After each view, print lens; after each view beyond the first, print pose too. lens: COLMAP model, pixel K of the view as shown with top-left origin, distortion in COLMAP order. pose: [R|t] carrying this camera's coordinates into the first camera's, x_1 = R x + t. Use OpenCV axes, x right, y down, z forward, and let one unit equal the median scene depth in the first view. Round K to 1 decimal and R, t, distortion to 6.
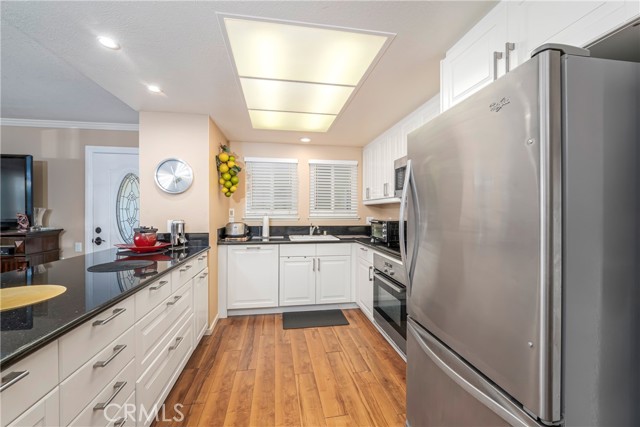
lens RADIAL K [[260.9, 0, 319.3], [0, 260.9, 212.7], [0, 0, 1]] dist [-0.008289, 0.000343]
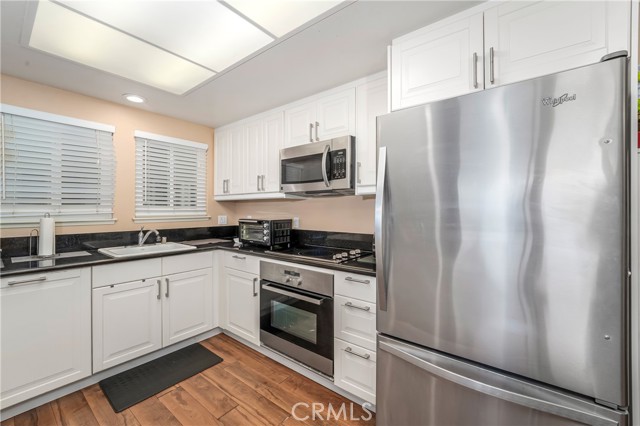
lens RADIAL K [[261.7, 0, 319.2], [0, 261.7, 208.8], [0, 0, 1]] dist [-0.011315, 0.000125]
pose [[0.736494, -0.003512, 0.676436, -0.167405], [0.005726, 0.999983, -0.001044, -0.002874], [-0.676420, 0.004642, 0.736501, 0.236123]]
